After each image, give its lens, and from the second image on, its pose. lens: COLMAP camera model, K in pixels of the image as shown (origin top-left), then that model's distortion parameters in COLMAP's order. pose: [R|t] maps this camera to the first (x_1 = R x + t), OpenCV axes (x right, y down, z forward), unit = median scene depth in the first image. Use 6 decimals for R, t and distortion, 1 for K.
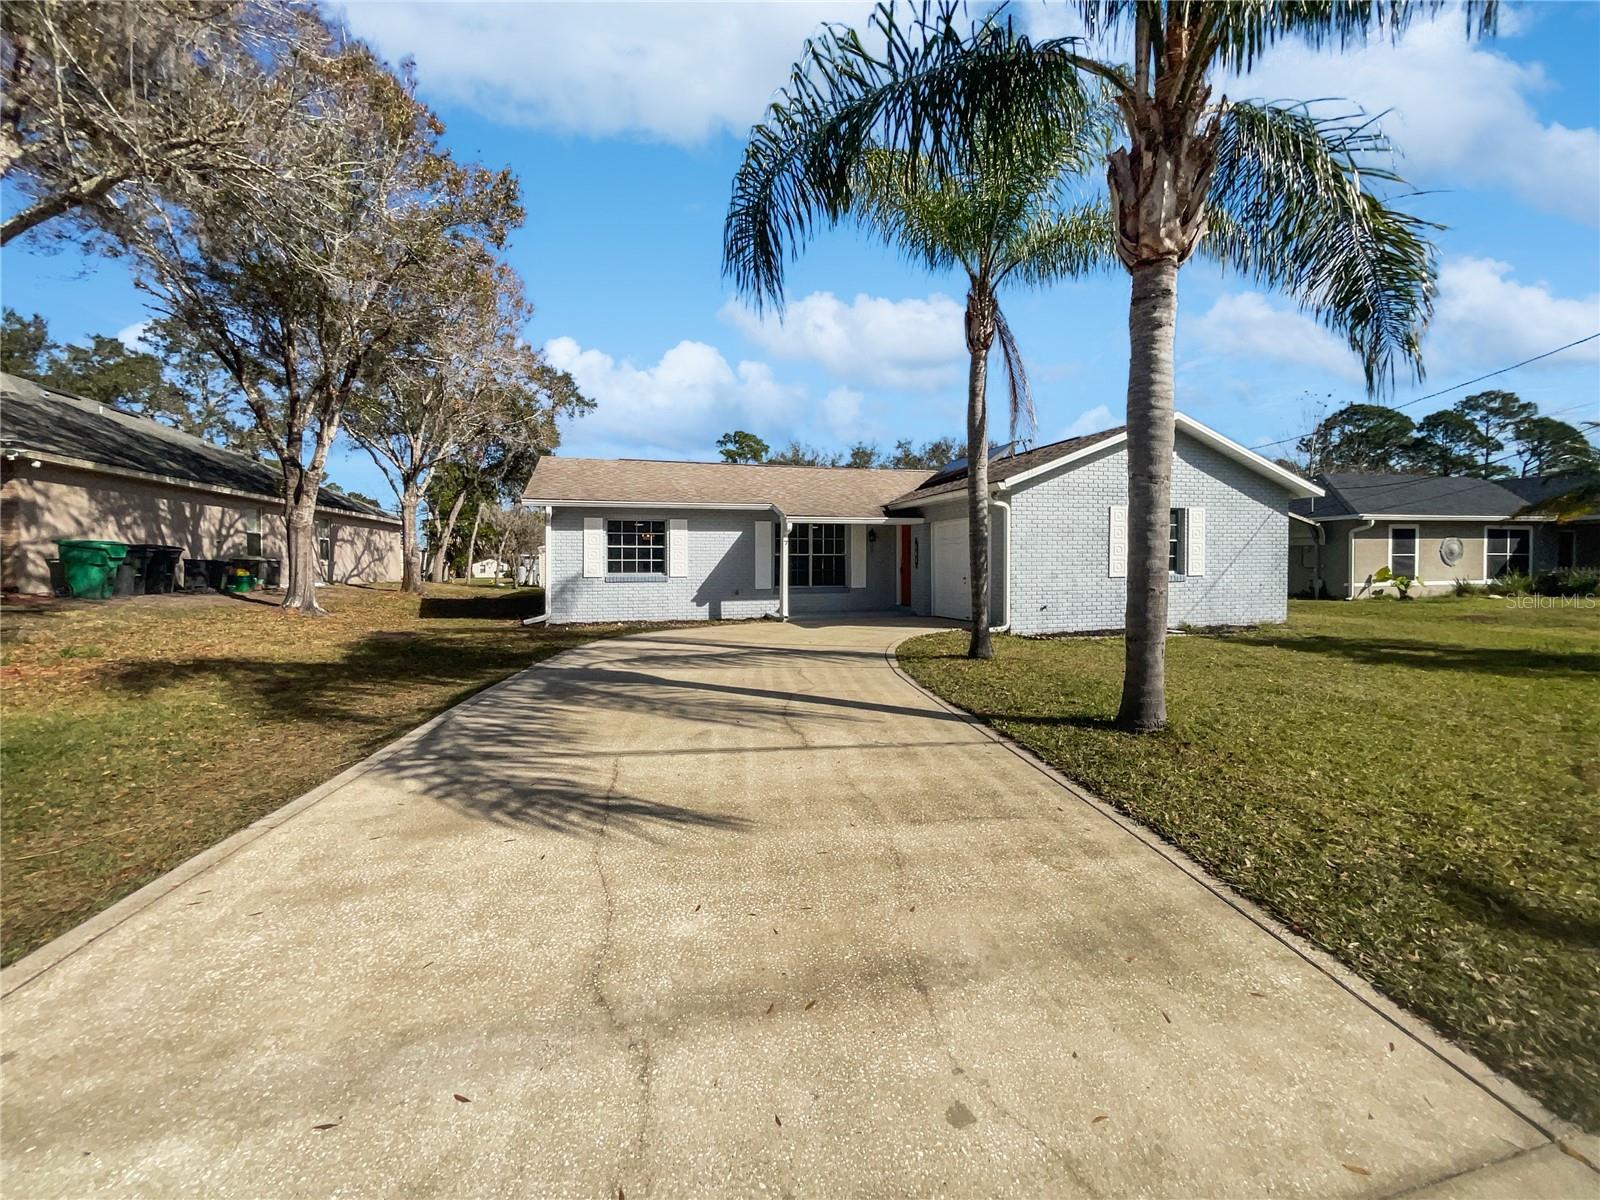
lens RADIAL K [[675.0, 0, 800.0], [0, 675.0, 600.0], [0, 0, 1]] dist [-0.000813, 0.000148]
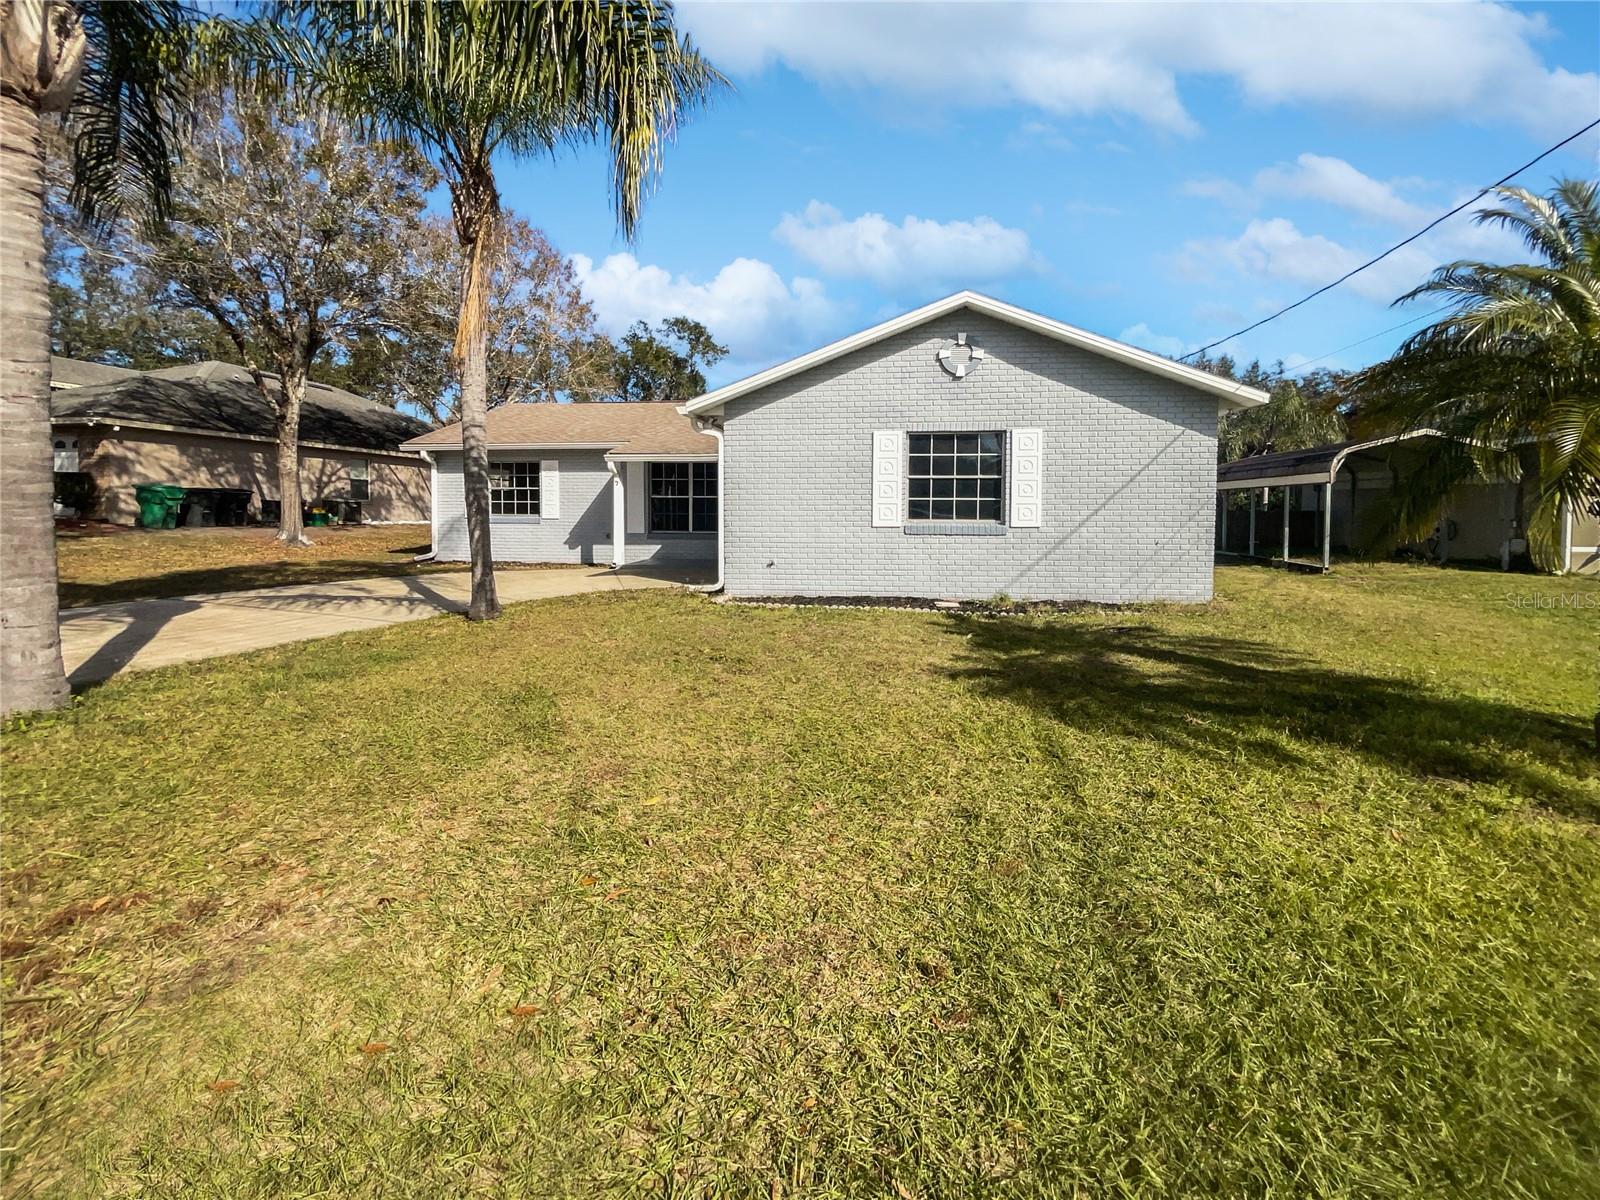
lens RADIAL K [[675.0, 0, 800.0], [0, 675.0, 600.0], [0, 0, 1]] dist [-0.000813, 0.000148]
pose [[0.913980, 0.061364, -0.401093, 0.563515], [-0.029572, 0.995943, 0.084985, -0.010946], [0.404681, -0.065813, 0.912087, 0.236871]]
